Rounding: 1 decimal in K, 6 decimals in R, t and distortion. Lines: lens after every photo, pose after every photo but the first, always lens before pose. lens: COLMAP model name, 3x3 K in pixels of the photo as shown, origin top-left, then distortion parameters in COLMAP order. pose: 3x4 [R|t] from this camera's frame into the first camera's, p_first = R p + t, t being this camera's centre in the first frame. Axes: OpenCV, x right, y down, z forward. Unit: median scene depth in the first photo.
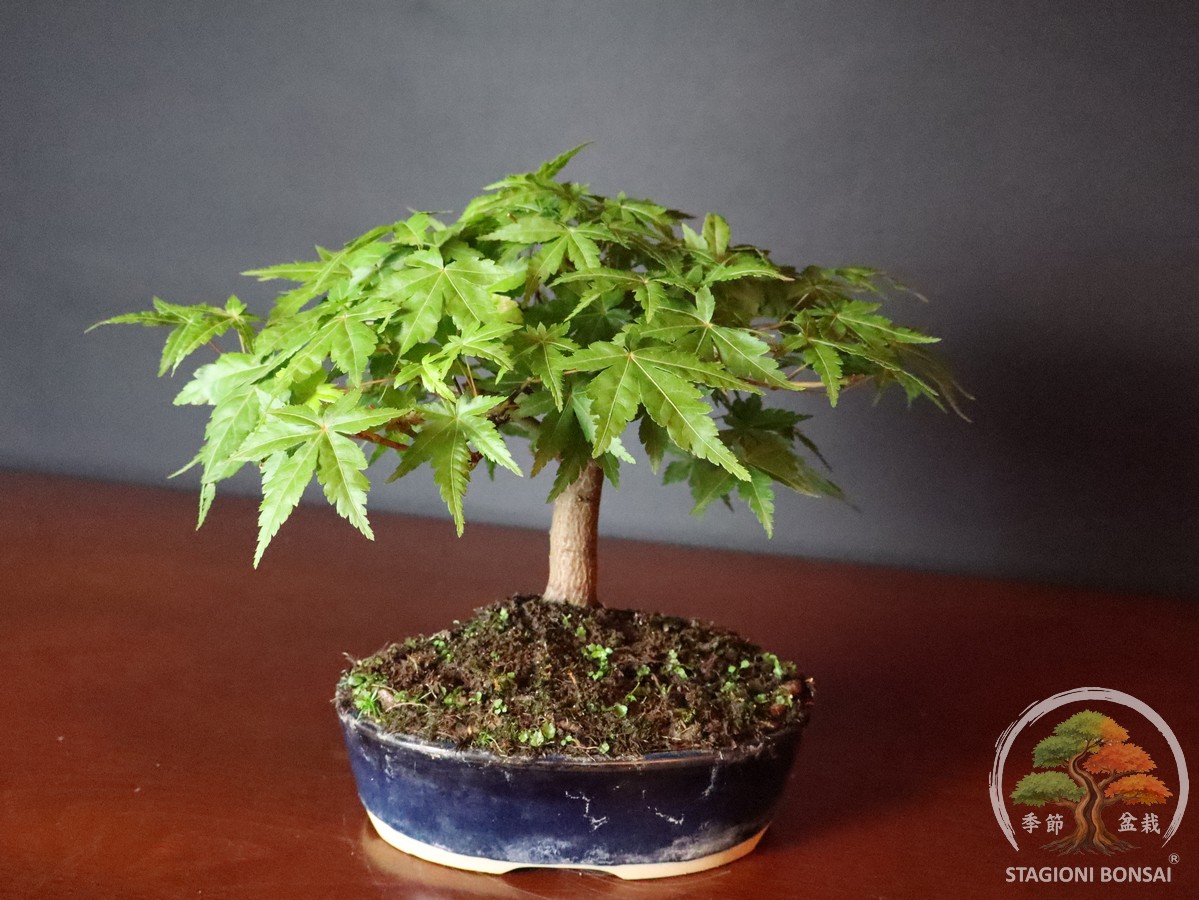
lens RADIAL K [[1152.9, 0, 600.1], [0, 1152.9, 448.7], [0, 0, 1]] dist [0.012755, 0.000000]
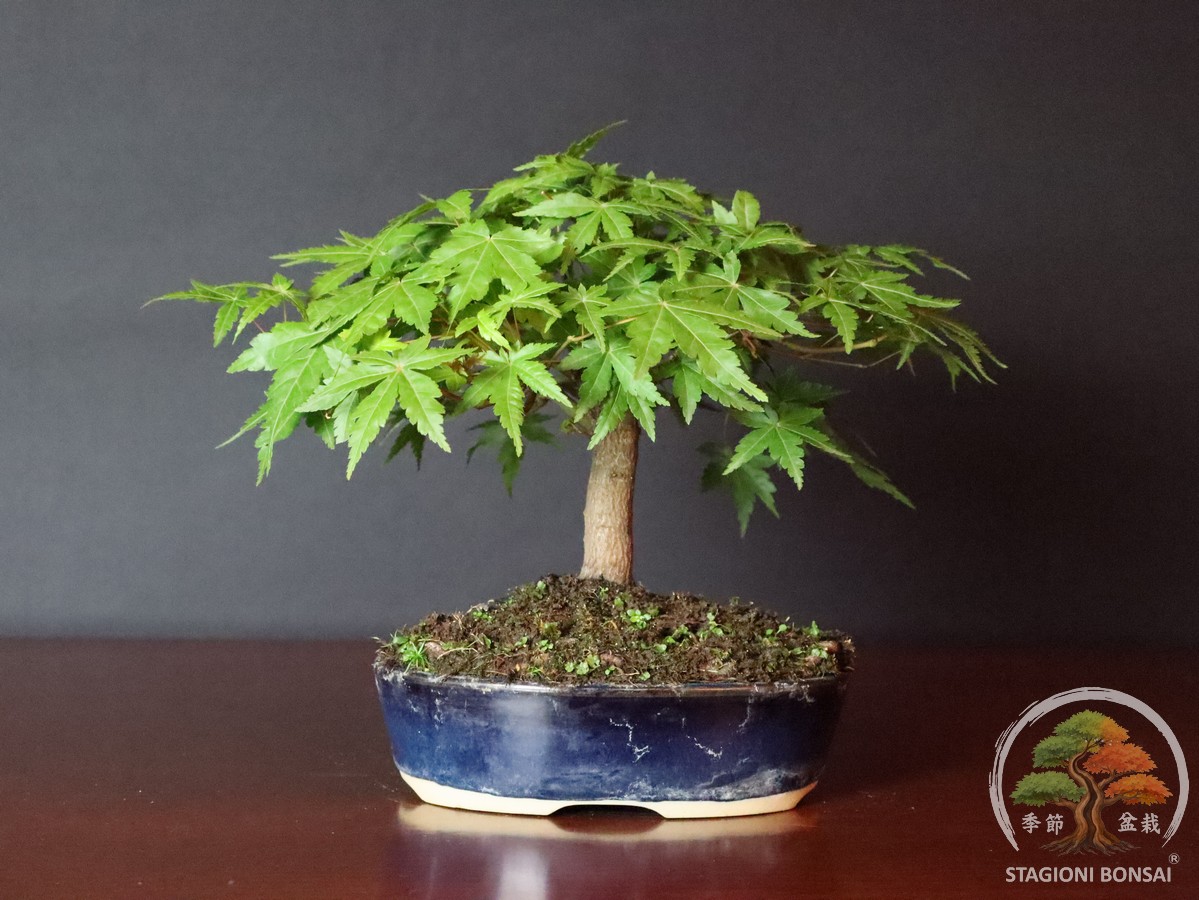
lens RADIAL K [[2108.1, 0, 599.6], [0, 2108.1, 450.5], [0, 0, 1]] dist [-0.017941, 0.000000]
pose [[0.999880, -0.015487, -0.000071, -0.033829], [0.015389, 0.994039, -0.107933, 0.248903], [0.001742, 0.107919, 0.994158, -0.915790]]
